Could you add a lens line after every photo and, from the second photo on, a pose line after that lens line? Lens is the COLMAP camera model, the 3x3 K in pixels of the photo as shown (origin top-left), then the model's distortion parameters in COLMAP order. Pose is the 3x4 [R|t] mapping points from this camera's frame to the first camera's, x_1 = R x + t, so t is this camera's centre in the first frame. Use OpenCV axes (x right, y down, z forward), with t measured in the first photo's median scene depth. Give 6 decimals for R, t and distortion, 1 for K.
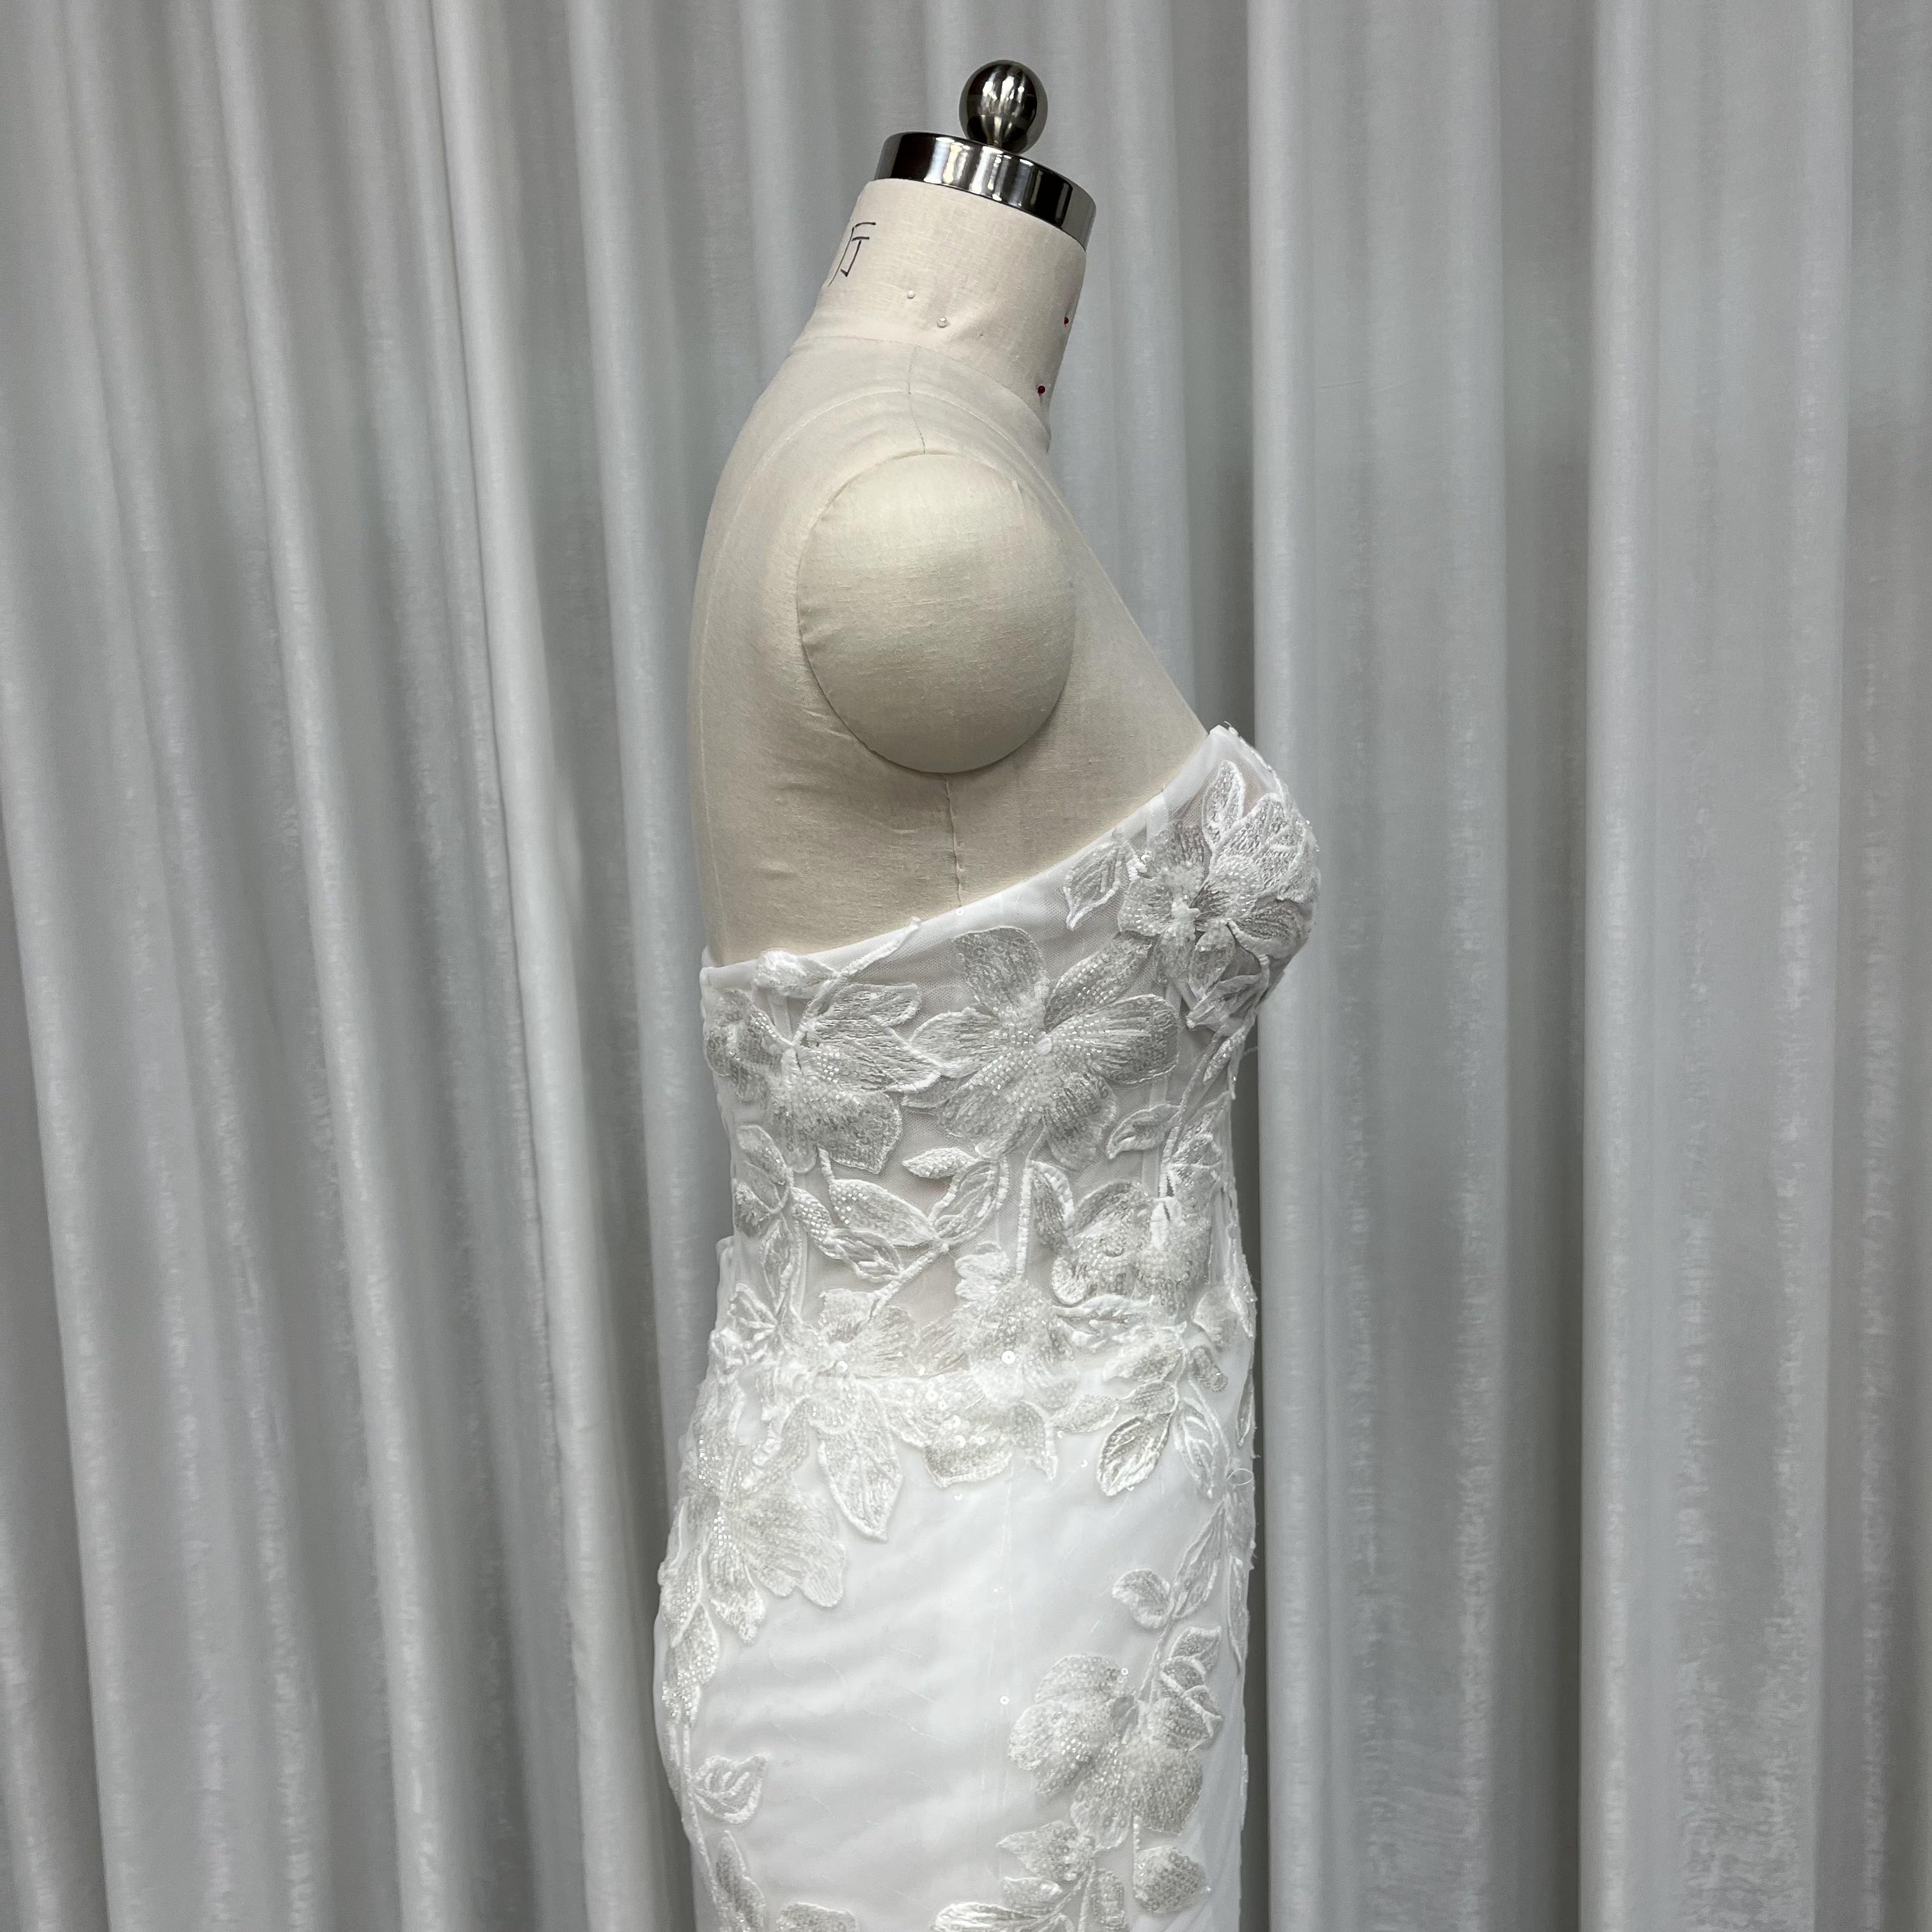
lens RADIAL K [[1974.4, 0, 971.6], [0, 1974.4, 949.5], [0, 0, 1]] dist [0.029976, 0.000000]
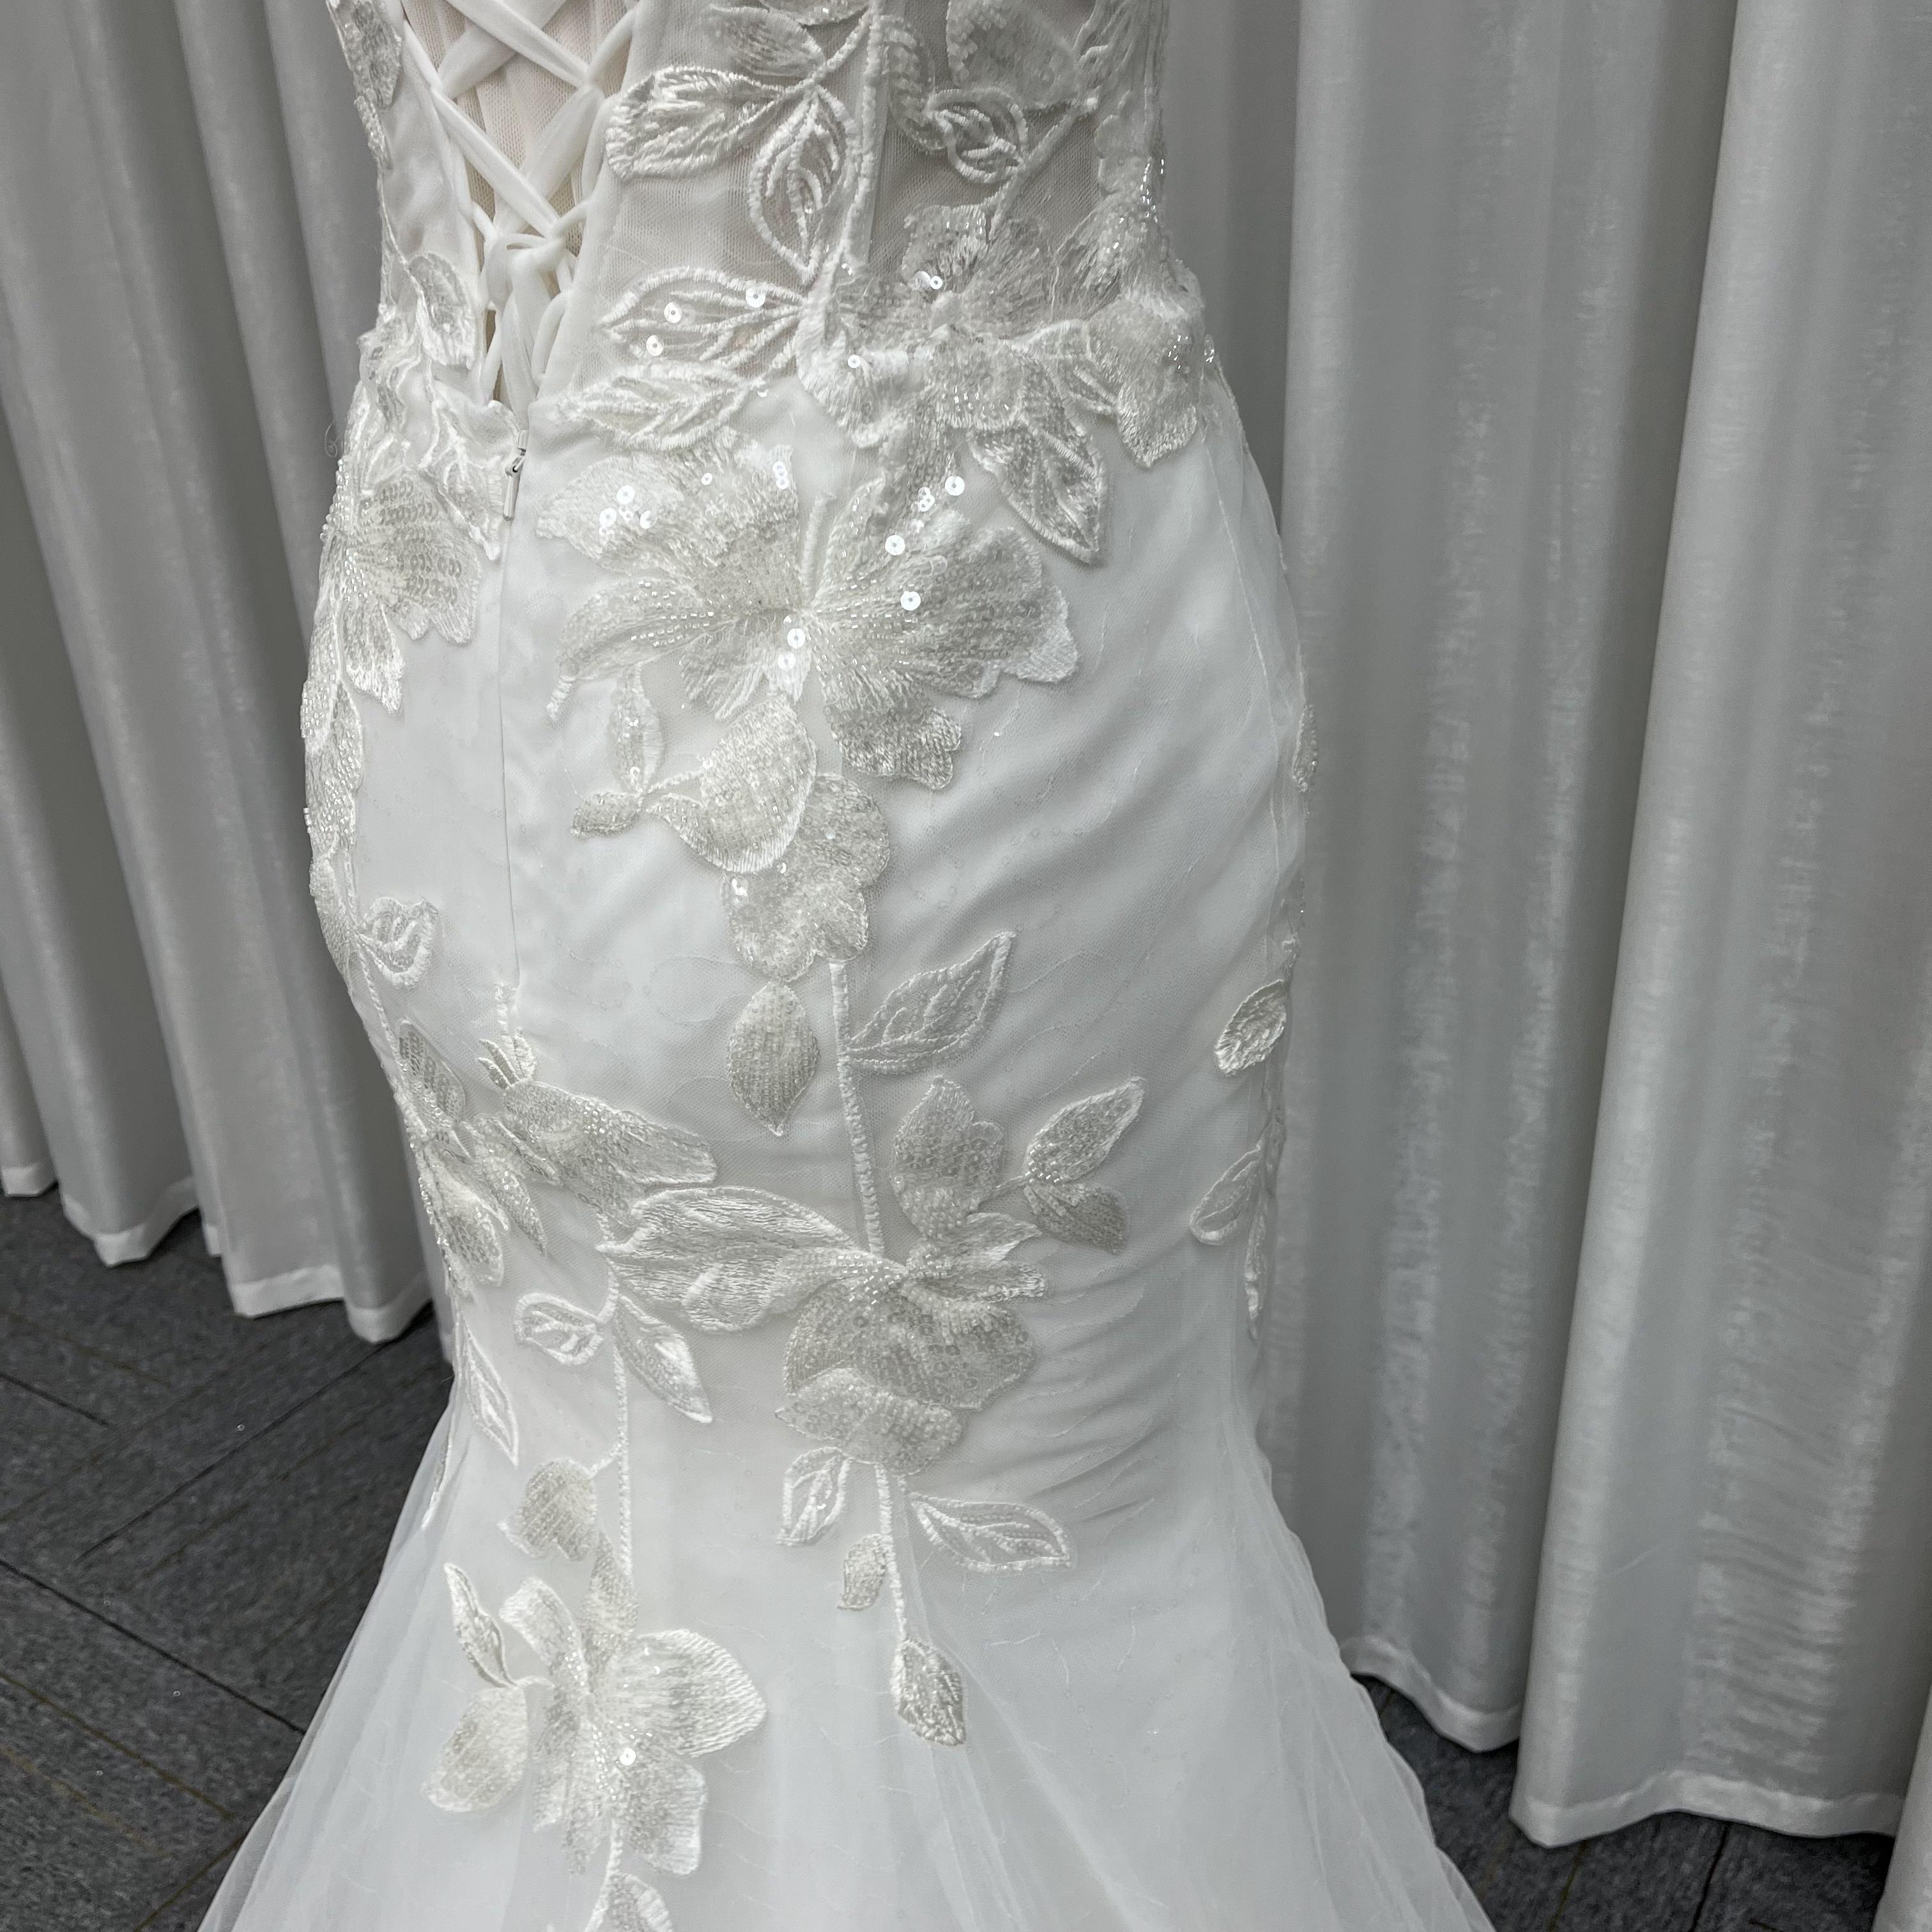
lens RADIAL K [[1974.4, 0, 976.1], [0, 1974.4, 997.0], [0, 0, 1]] dist [0.029976, 0.000000]
pose [[0.932736, 0.164615, -0.320789, 0.165630], [-0.058680, 0.947139, 0.315412, 0.109917], [0.355754, -0.275372, 0.893090, 0.226677]]
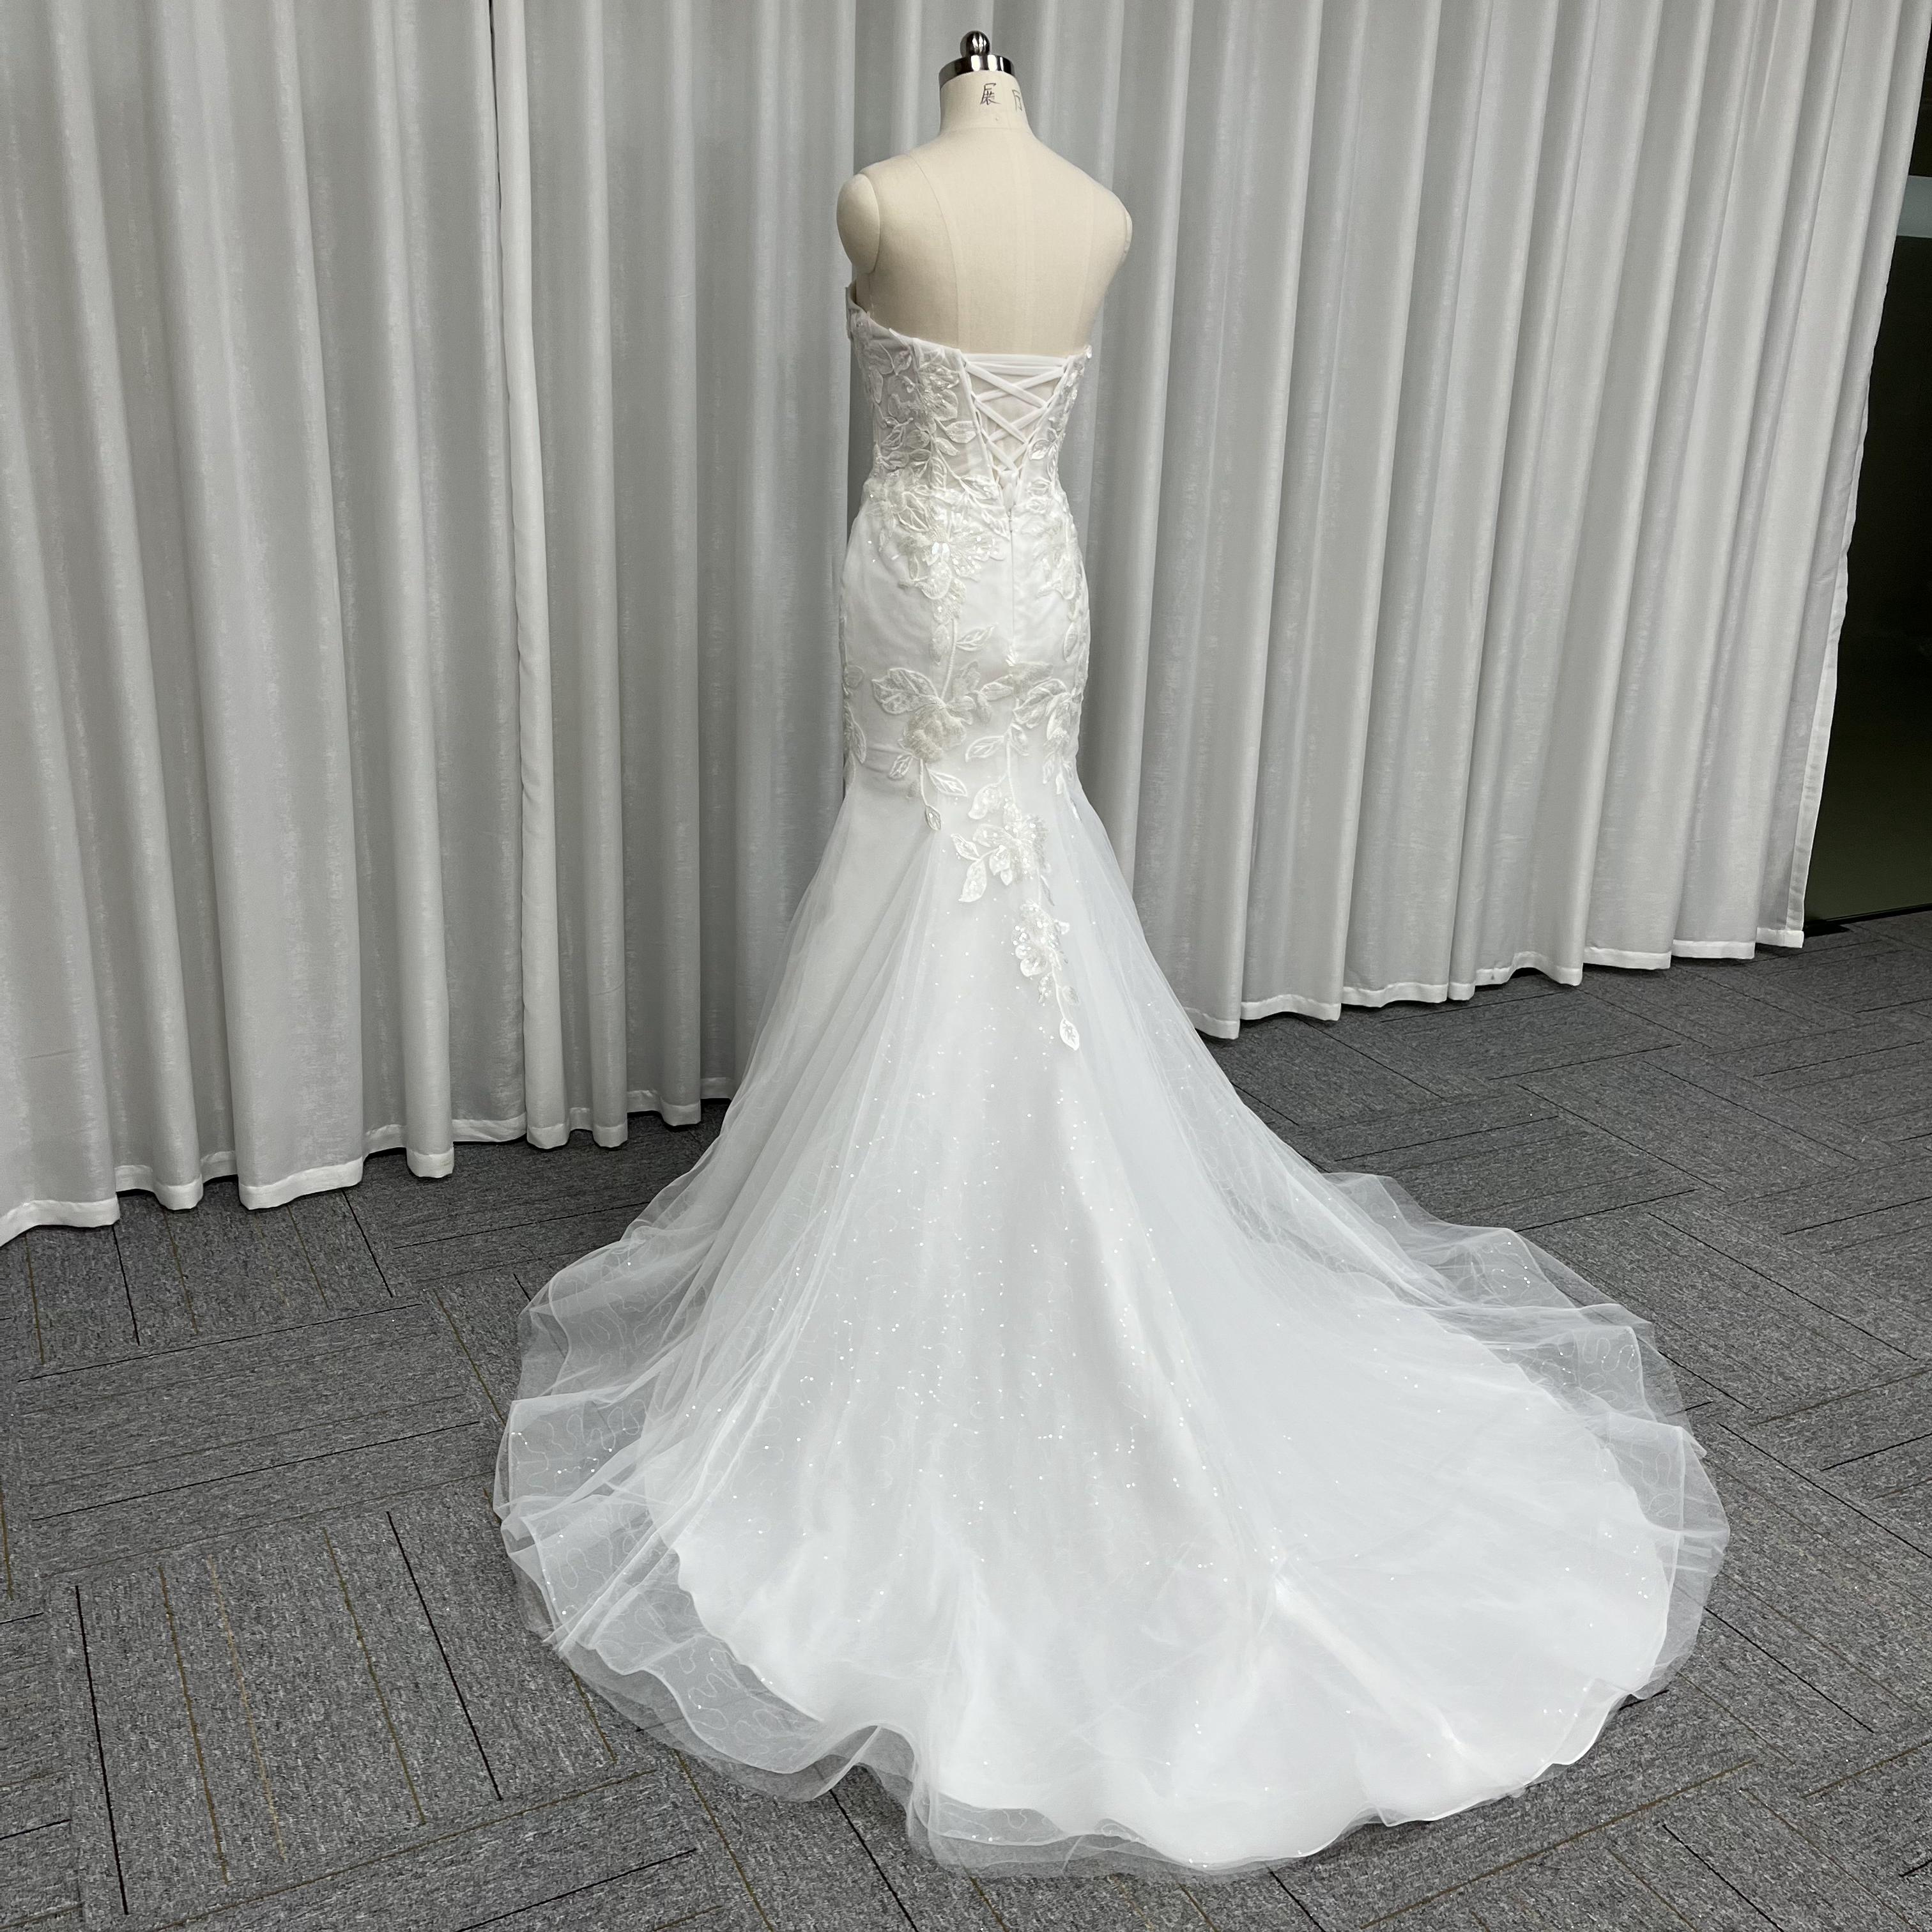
lens RADIAL K [[1974.4, 0, 976.0], [0, 1974.4, 988.3], [0, 0, 1]] dist [0.029976, 0.000000]
pose [[0.776278, -0.126835, 0.617499, -1.093587], [0.010921, 0.982109, 0.187997, 0.207438], [-0.630296, -0.139194, 0.763775, -0.720963]]
